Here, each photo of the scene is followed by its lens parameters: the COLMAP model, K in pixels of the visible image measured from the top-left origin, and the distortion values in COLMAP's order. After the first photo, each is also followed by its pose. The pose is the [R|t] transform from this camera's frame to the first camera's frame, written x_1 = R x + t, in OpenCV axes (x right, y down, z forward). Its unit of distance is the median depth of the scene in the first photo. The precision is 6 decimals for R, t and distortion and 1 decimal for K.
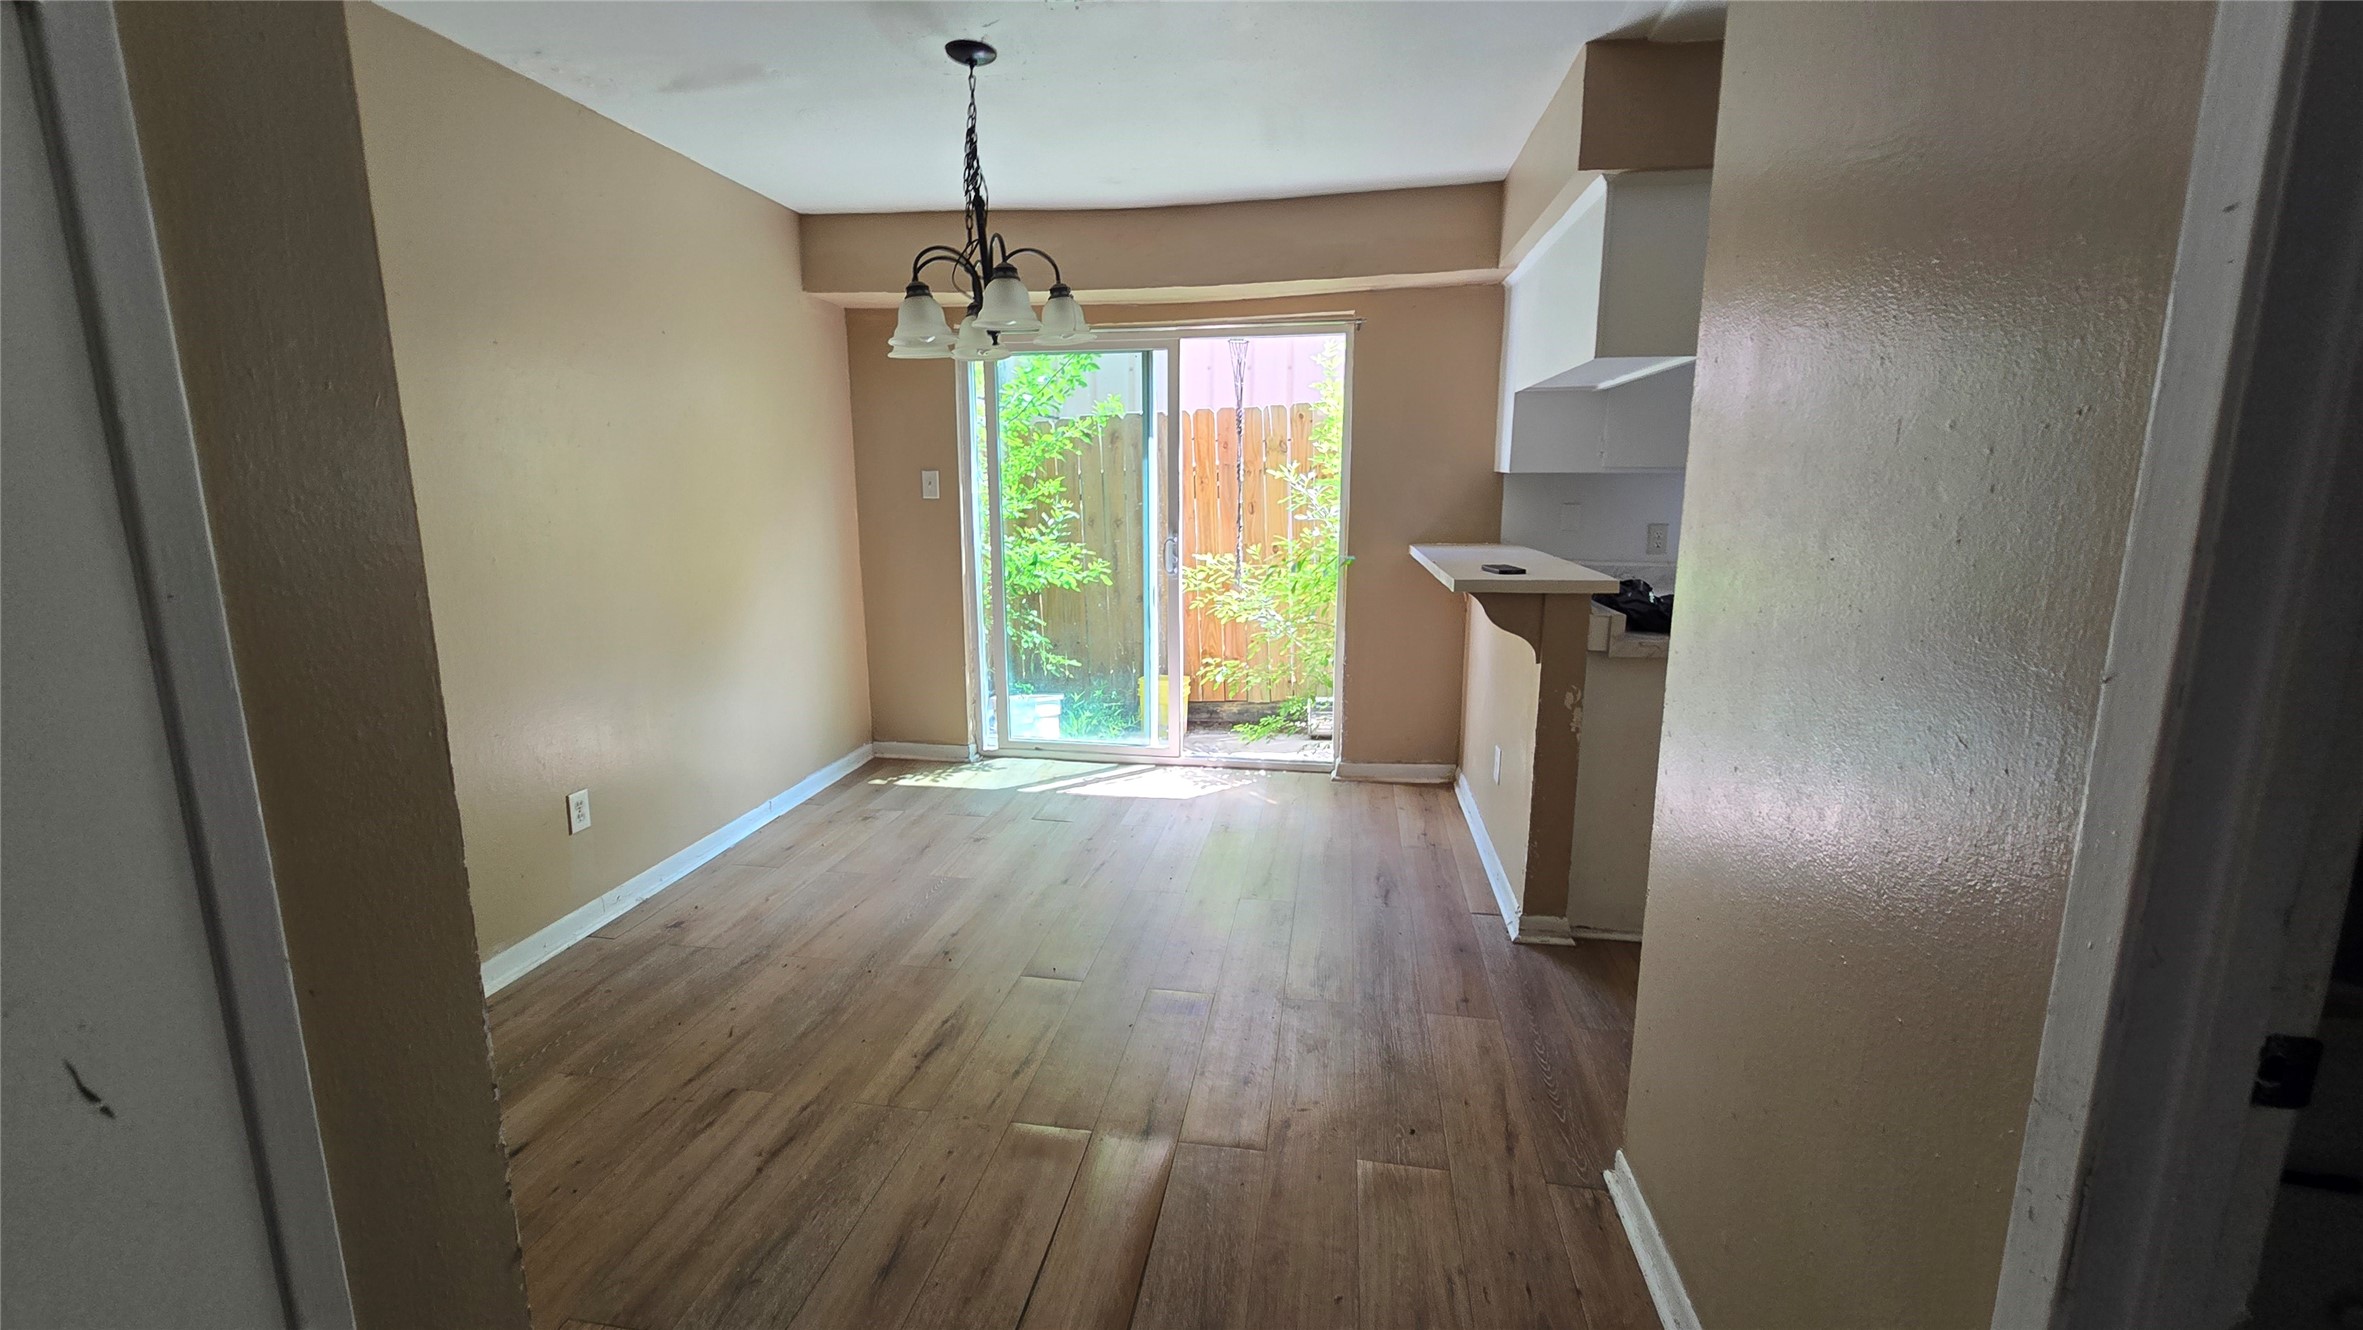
lens RADIAL K [[976.9, 0, 1182.0], [0, 976.9, 663.1], [0, 0, 1]] dist [0.000521, -0.000135]
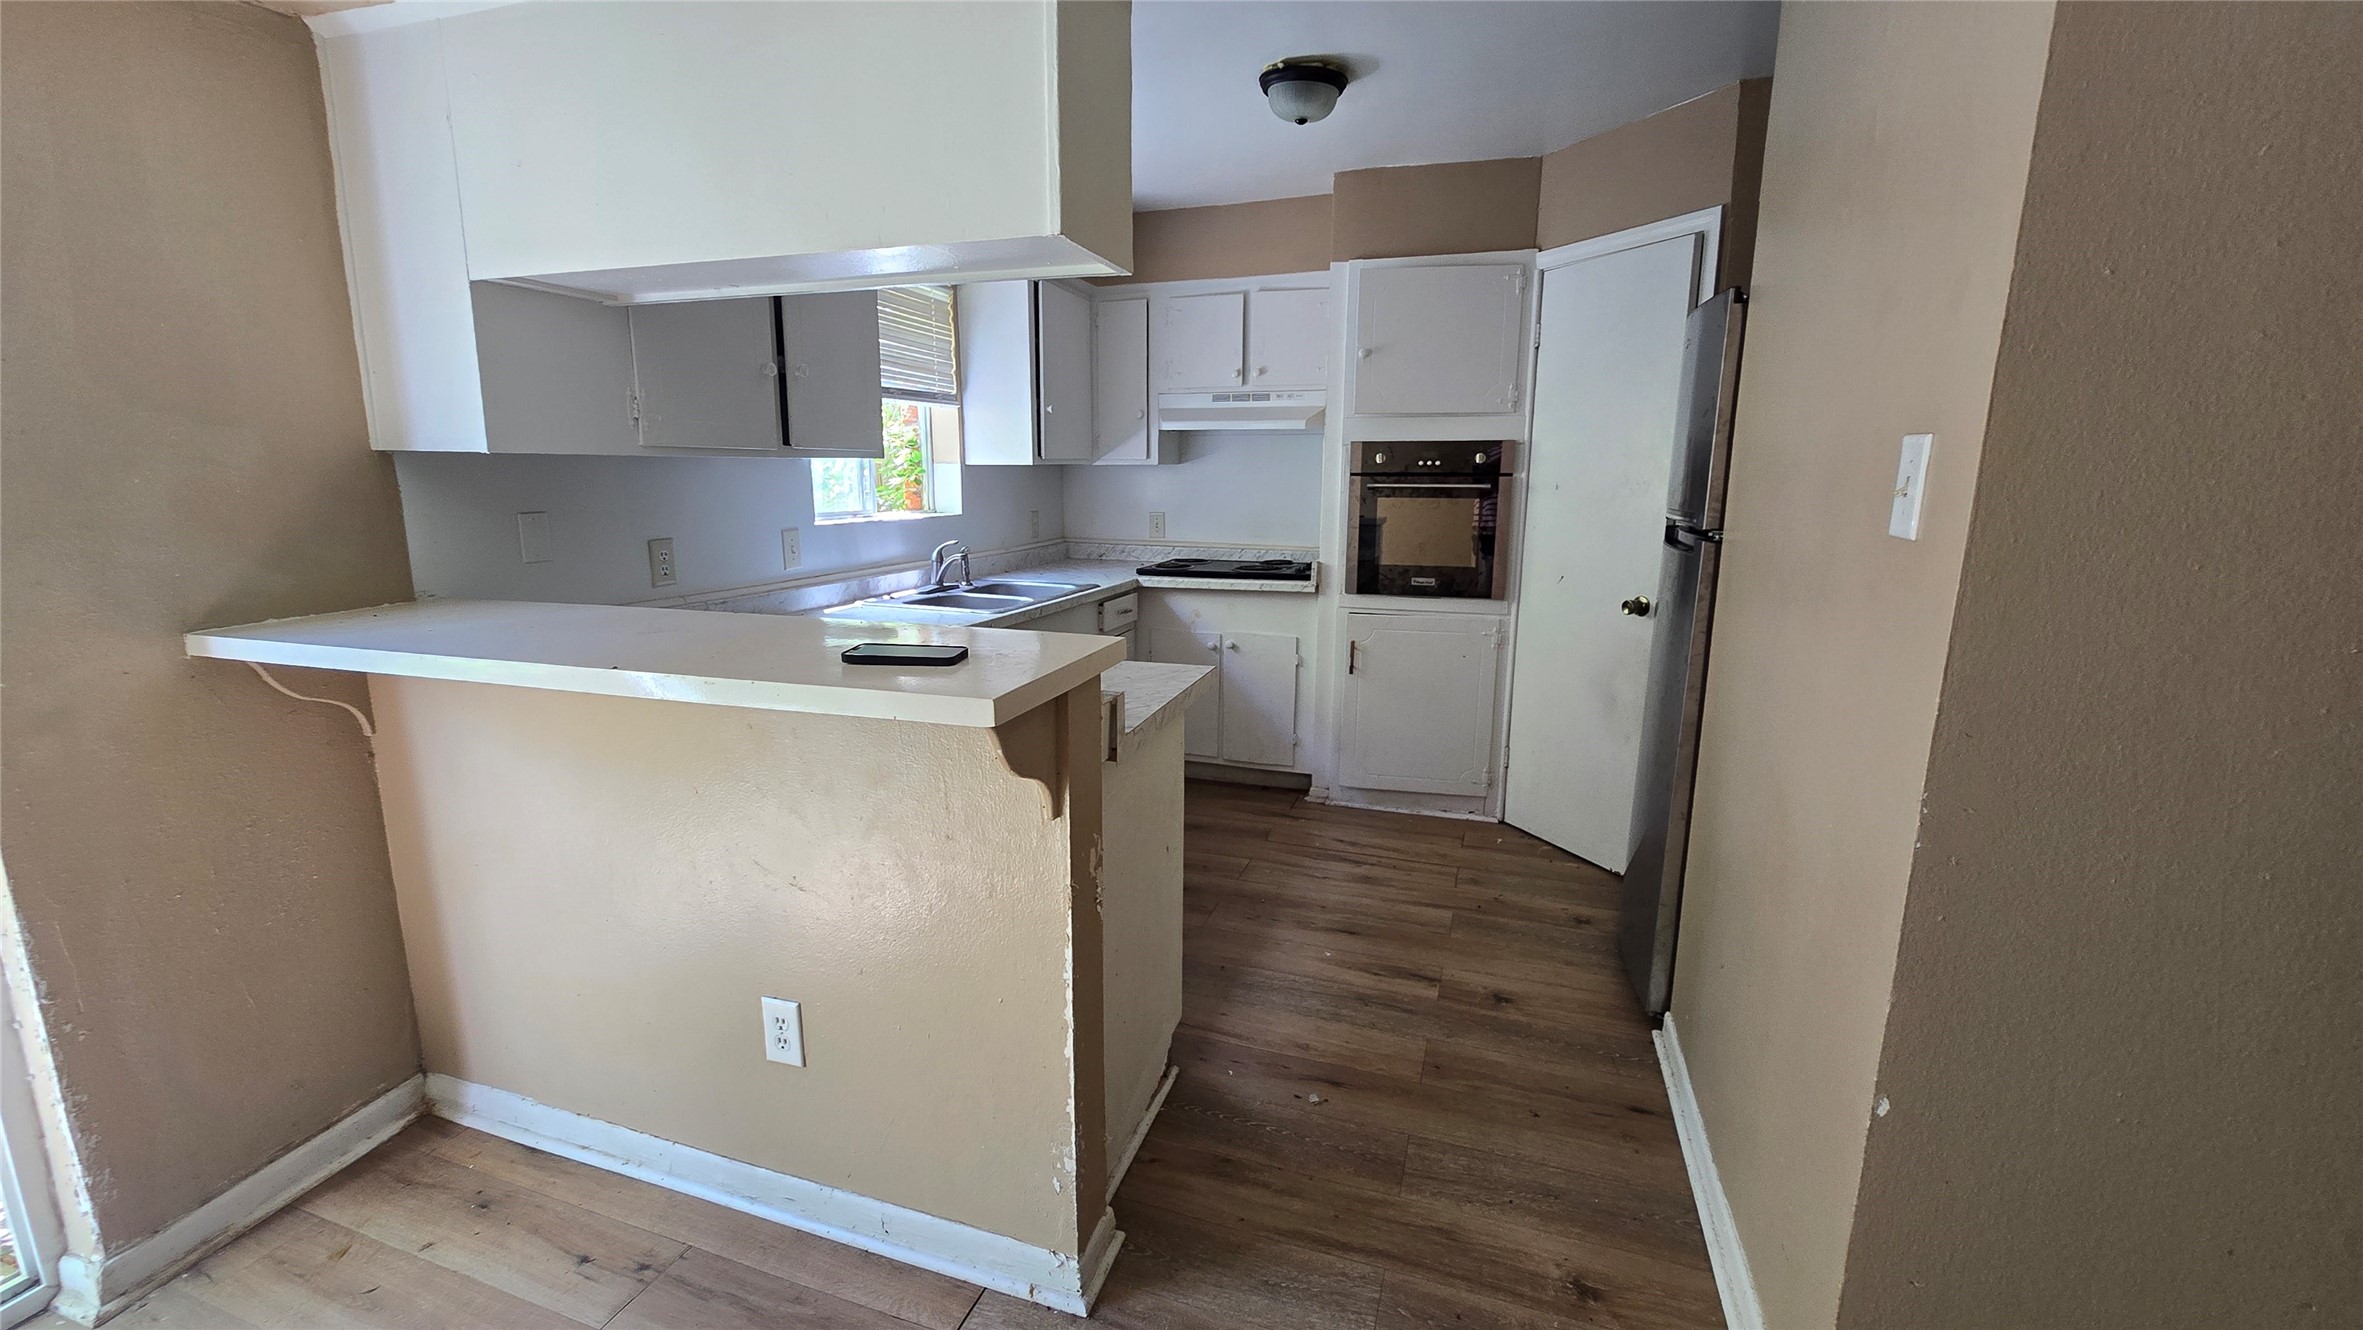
lens RADIAL K [[976.9, 0, 1174.8], [0, 976.9, 667.5], [0, 0, 1]] dist [0.000521, -0.000135]
pose [[0.172050, -0.186717, 0.967231, -0.078575], [0.176025, 0.971897, 0.156307, -0.099160], [-0.969234, 0.143364, 0.200082, 0.546084]]
